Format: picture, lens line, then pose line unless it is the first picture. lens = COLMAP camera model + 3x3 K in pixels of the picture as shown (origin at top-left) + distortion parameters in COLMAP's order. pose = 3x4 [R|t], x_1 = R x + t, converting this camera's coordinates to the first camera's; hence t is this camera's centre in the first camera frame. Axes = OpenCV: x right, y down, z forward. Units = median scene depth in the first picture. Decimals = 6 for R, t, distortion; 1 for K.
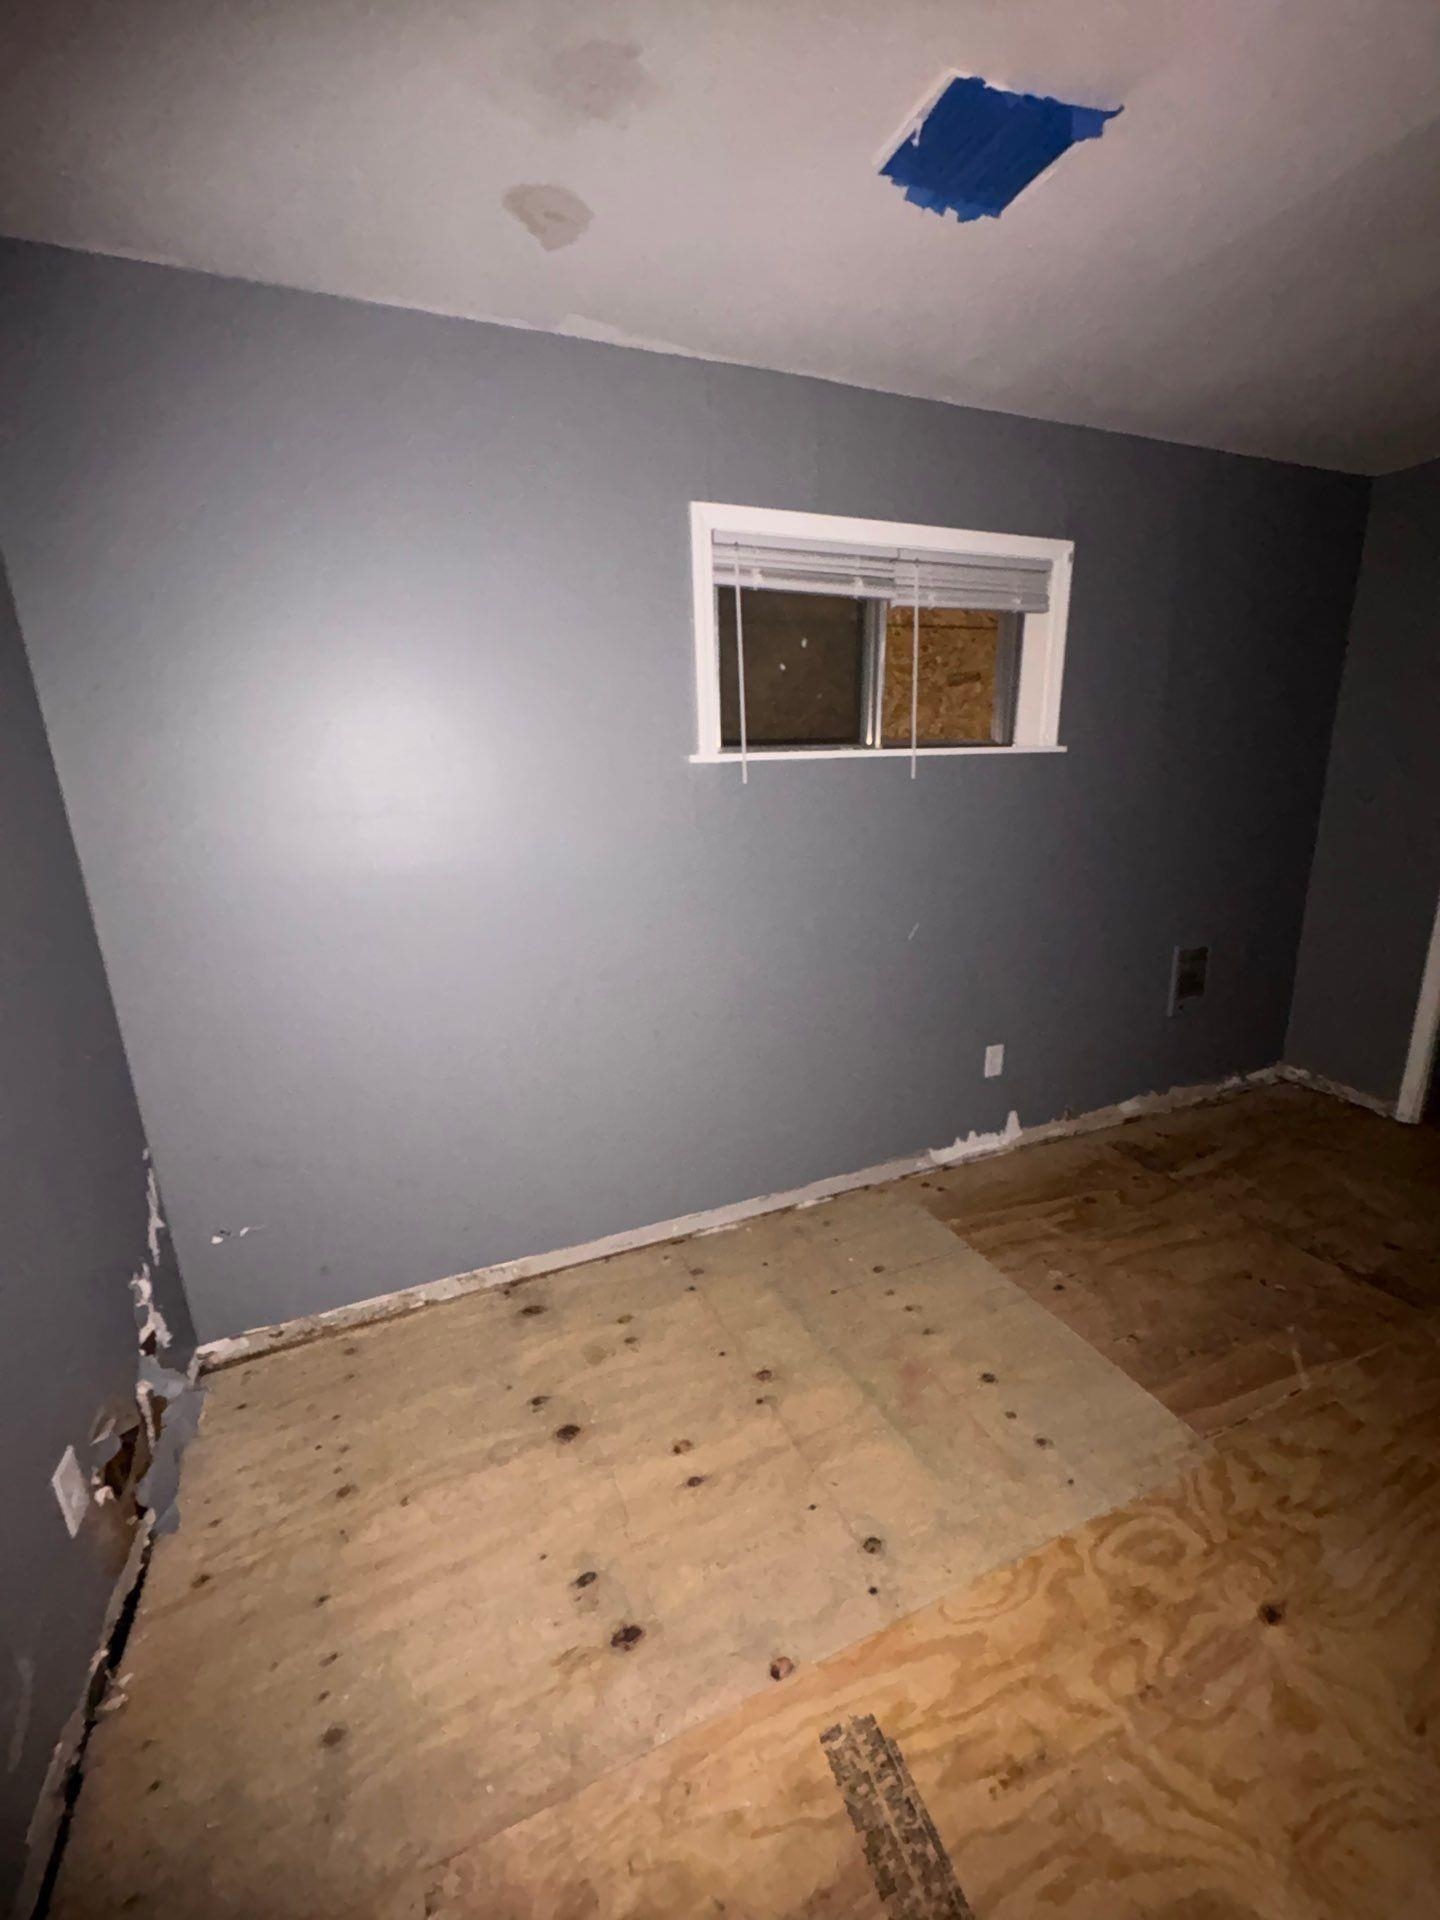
lens RADIAL K [[767.7, 0, 724.5], [0, 767.7, 962.5], [0, 0, 1]] dist [0.000693, -0.000479]
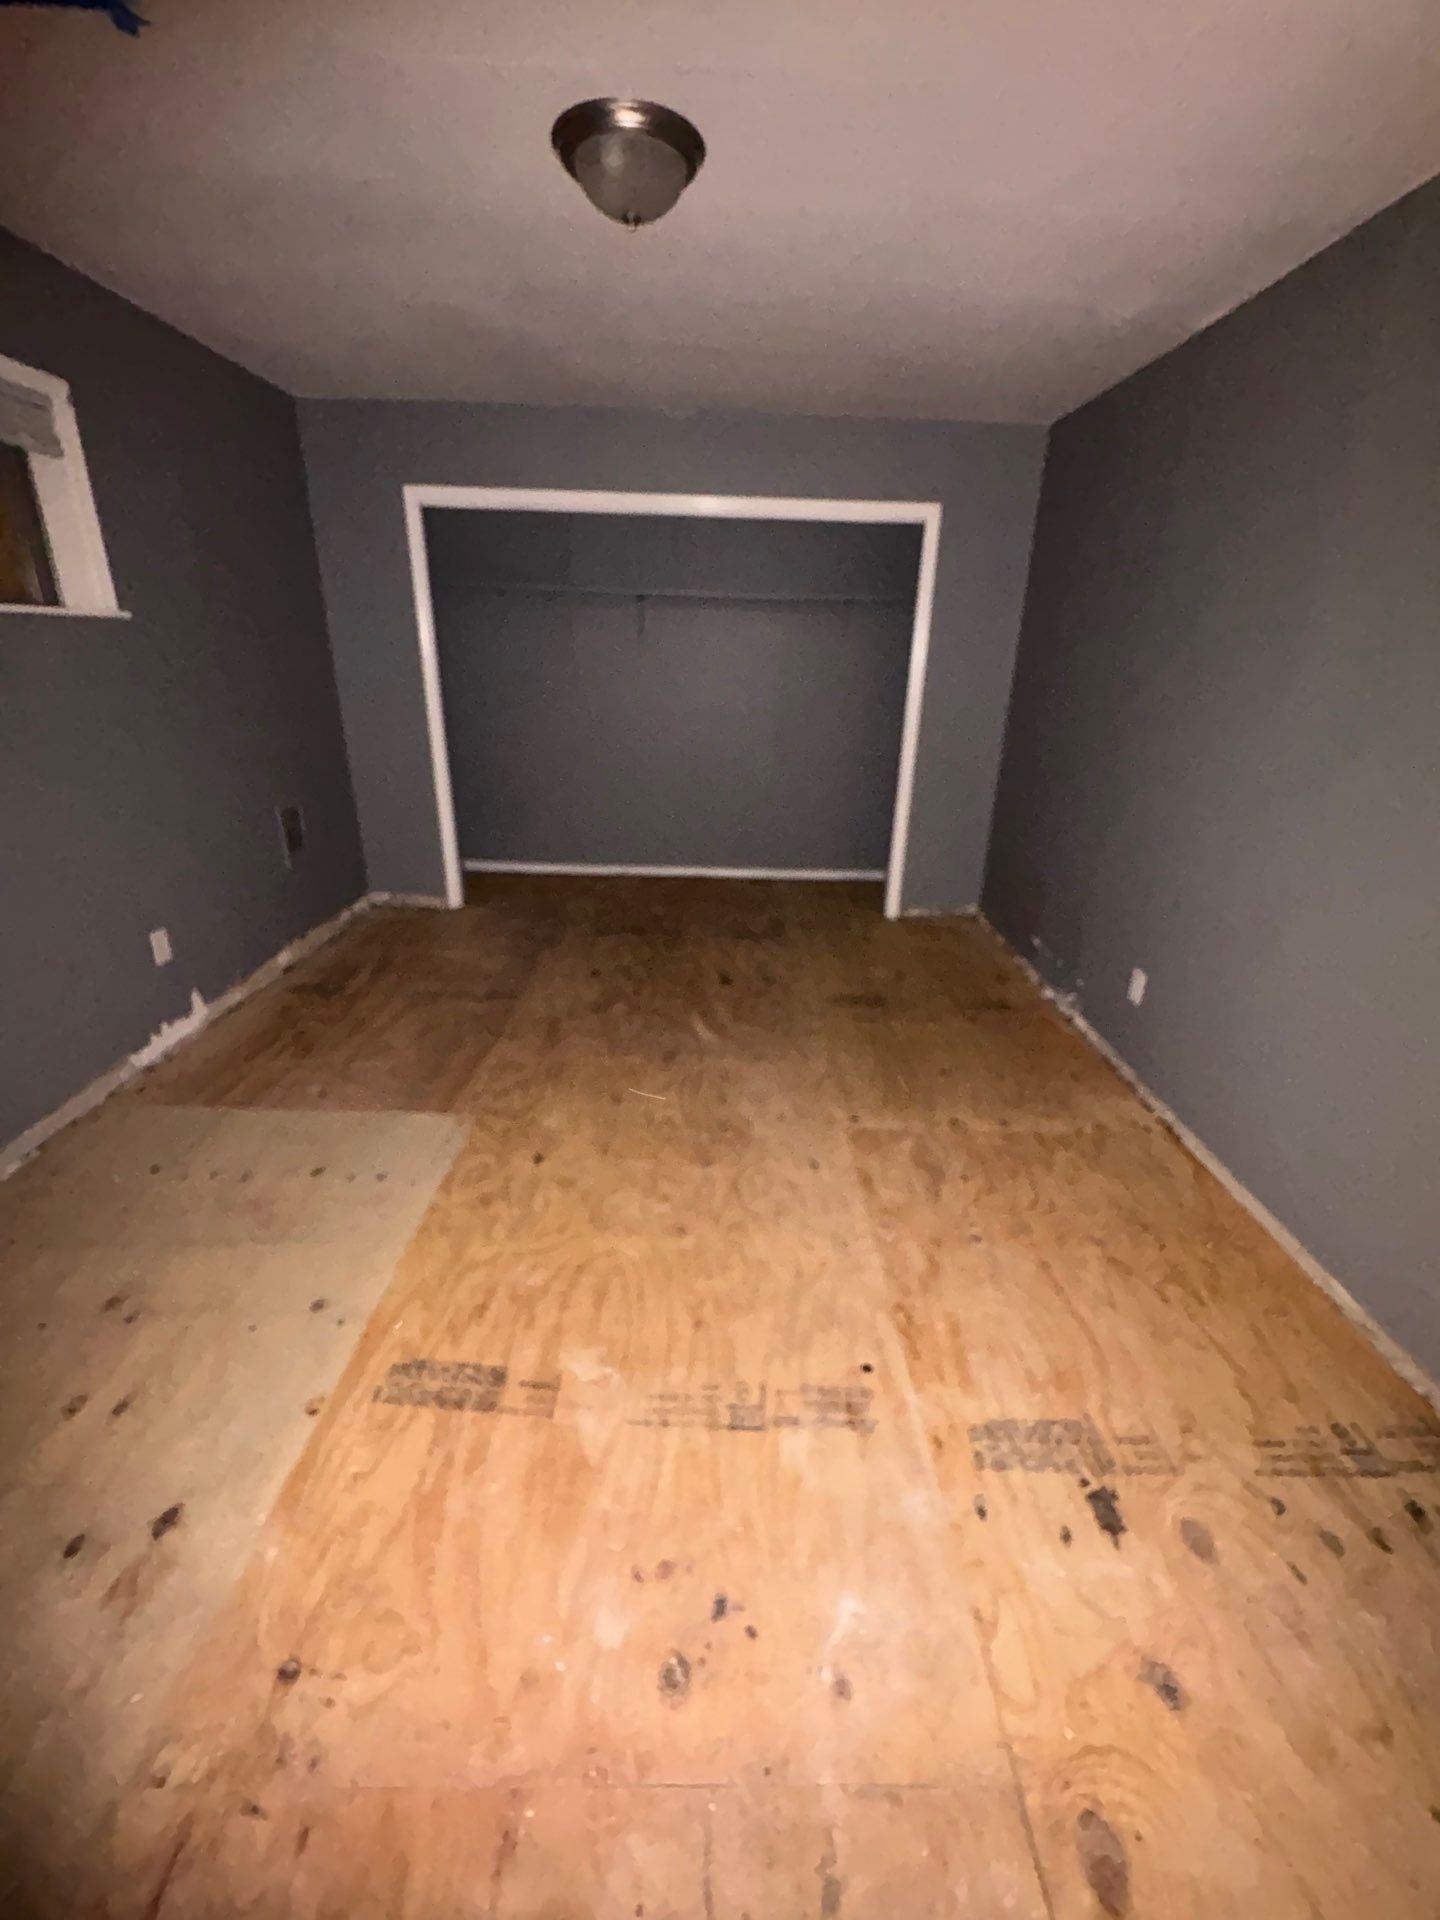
lens RADIAL K [[767.7, 0, 727.5], [0, 767.7, 966.7], [0, 0, 1]] dist [0.000693, -0.000479]
pose [[0.372560, -0.317182, 0.872121, -0.262210], [0.192680, 0.945736, 0.261644, 0.037666], [-0.907785, 0.070562, 0.413458, -0.068132]]
